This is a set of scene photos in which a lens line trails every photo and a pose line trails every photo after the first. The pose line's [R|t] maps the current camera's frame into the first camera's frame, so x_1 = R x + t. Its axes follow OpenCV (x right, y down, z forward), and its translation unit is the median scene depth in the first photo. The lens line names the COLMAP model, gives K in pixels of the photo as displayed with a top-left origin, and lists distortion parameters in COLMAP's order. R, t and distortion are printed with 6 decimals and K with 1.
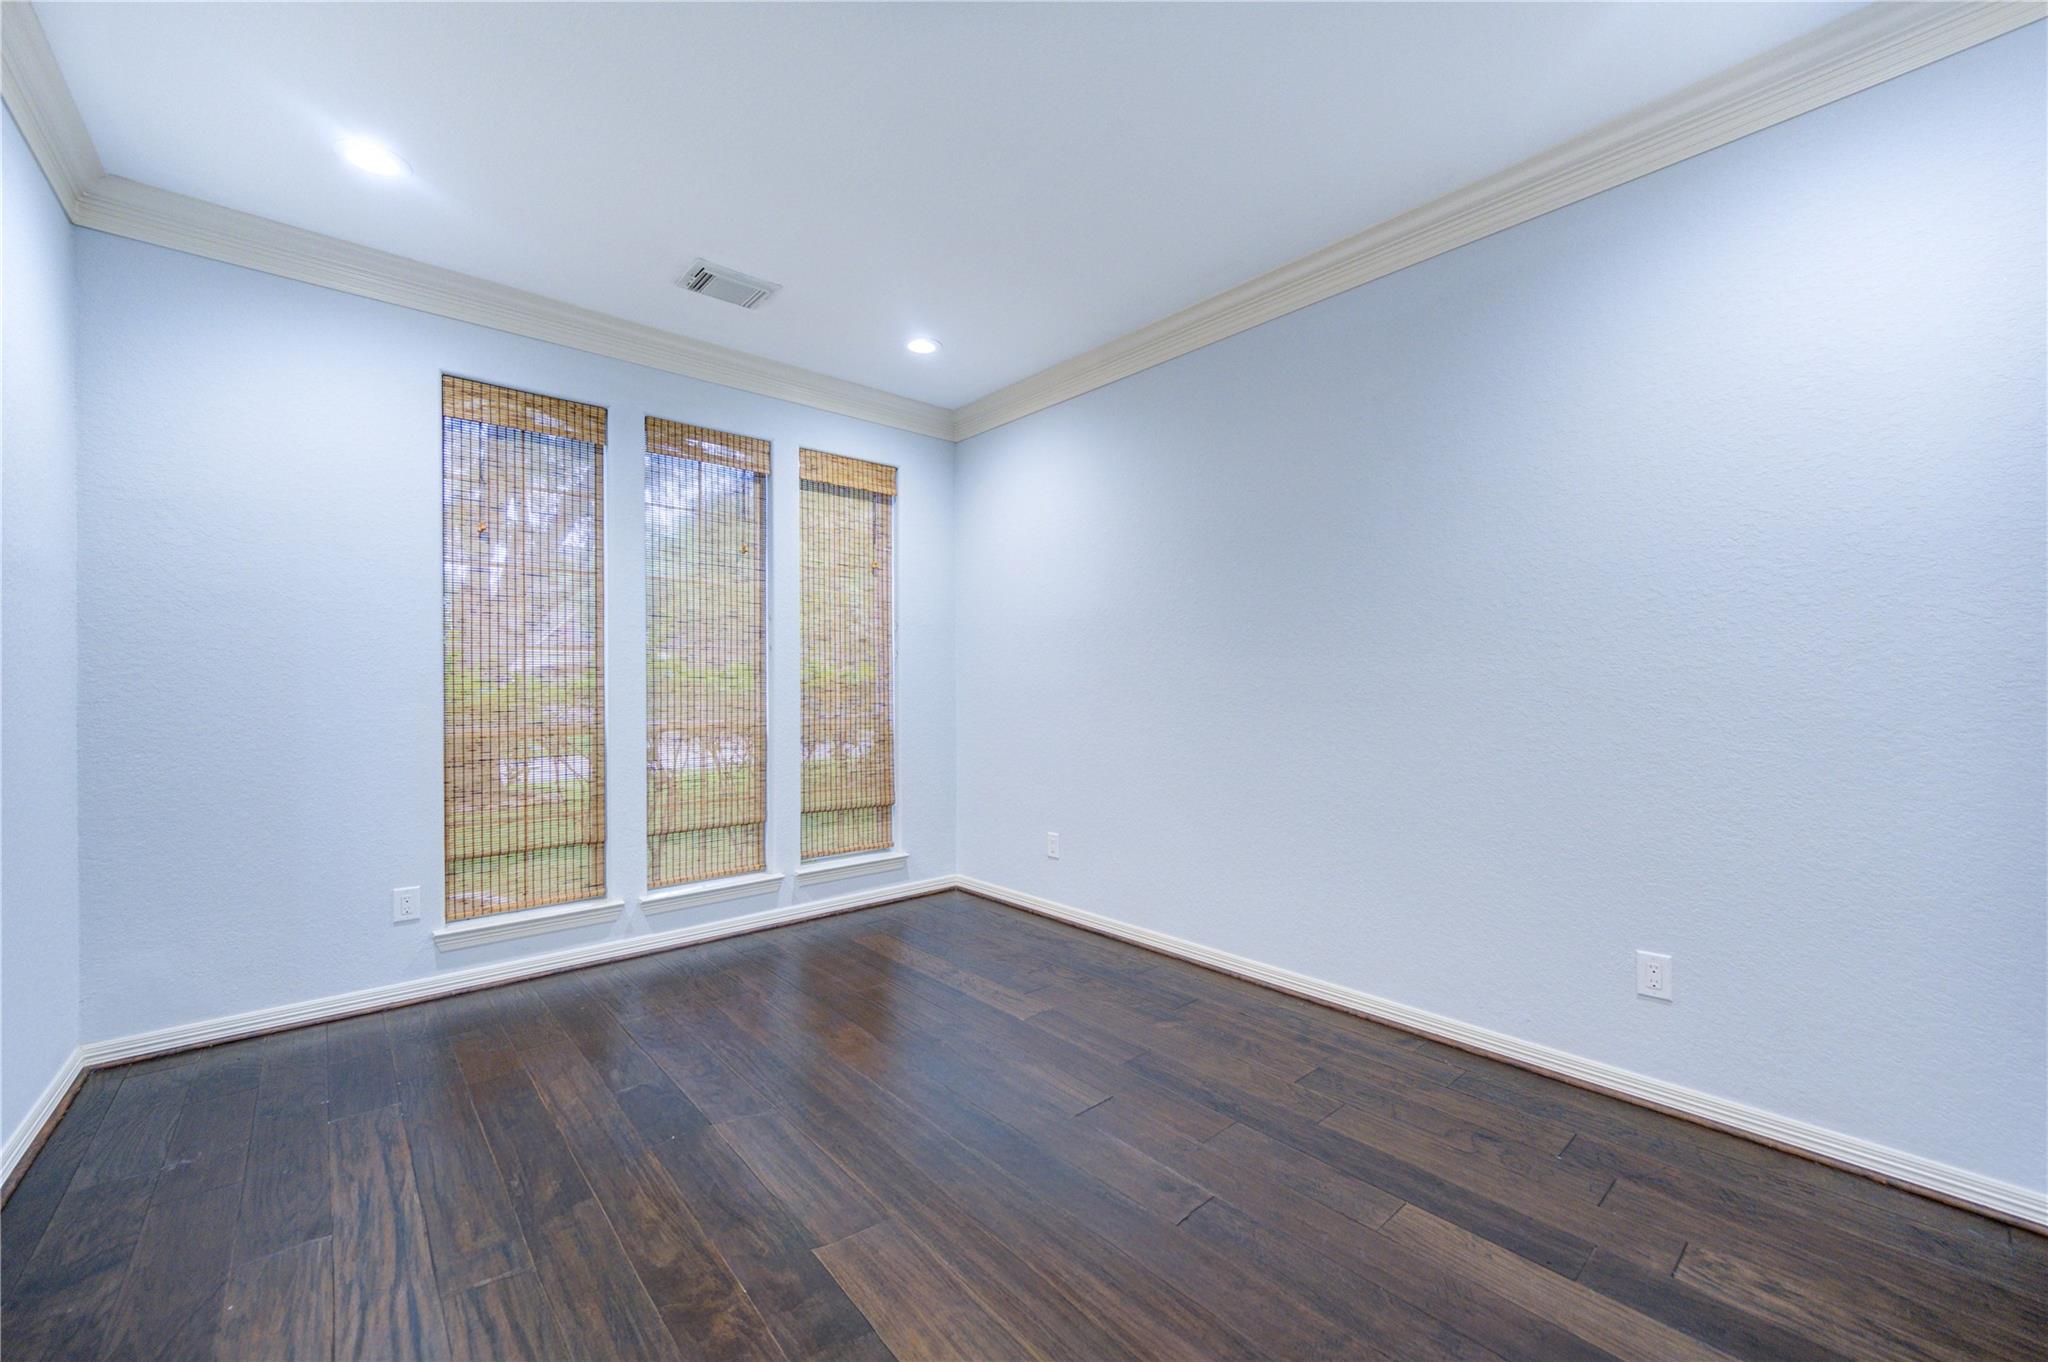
lens RADIAL K [[802.3, 0, 1024.0], [0, 802.3, 687.2], [0, 0, 1]] dist [0.004307, -0.001356]
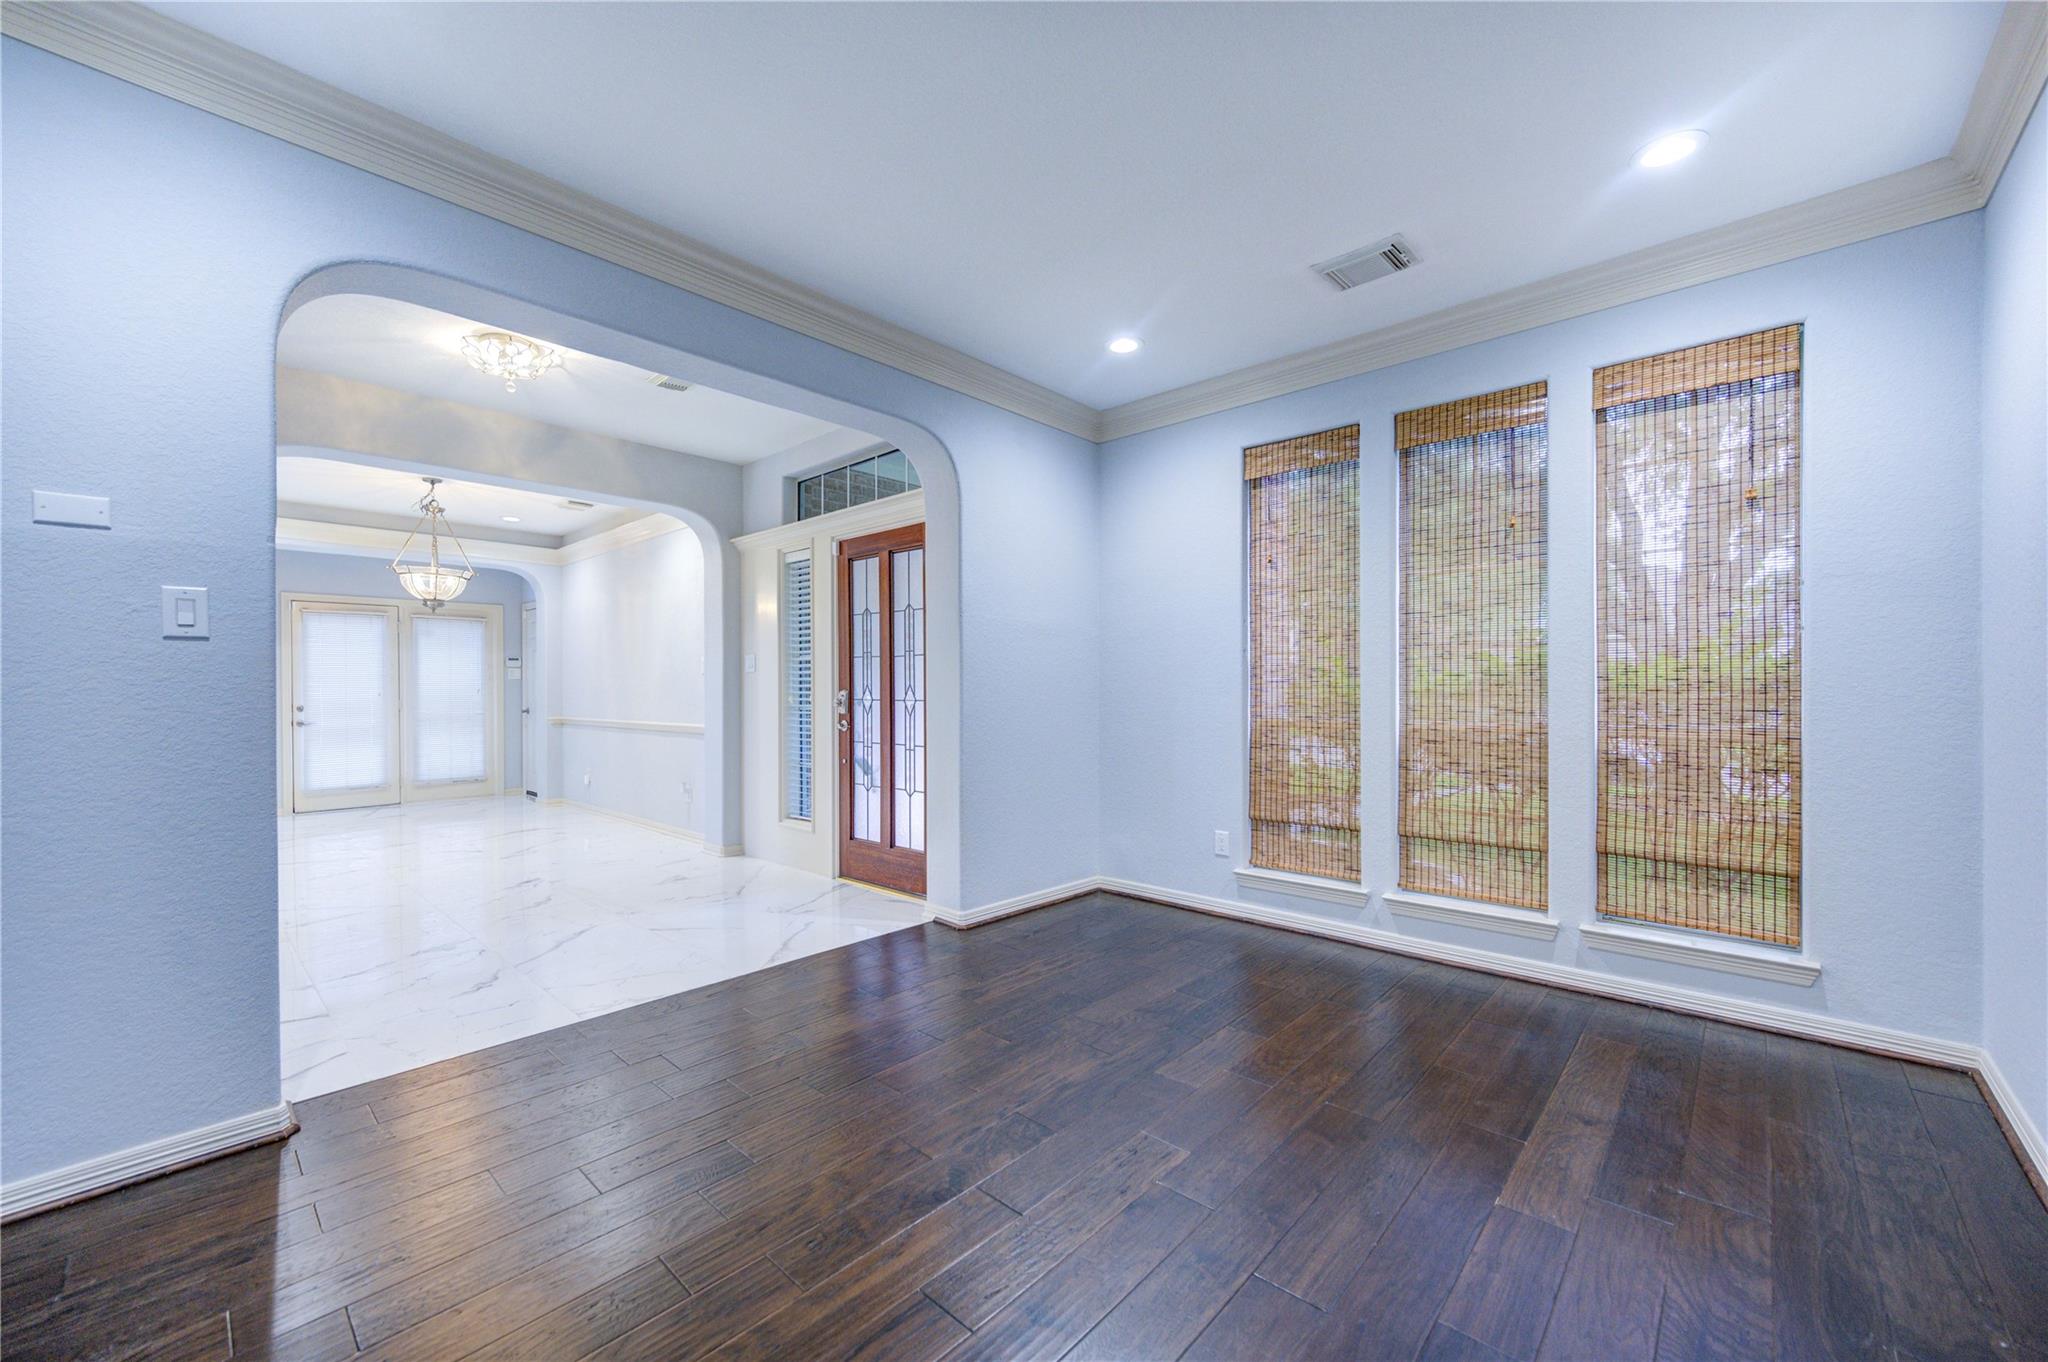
lens RADIAL K [[802.3, 0, 1024.6], [0, 802.3, 684.8], [0, 0, 1]] dist [0.004307, -0.001356]
pose [[0.101524, -0.000276, -0.994833, 0.467768], [0.004003, 0.999992, 0.000131, -0.003181], [0.994825, -0.003995, 0.101524, 0.430376]]
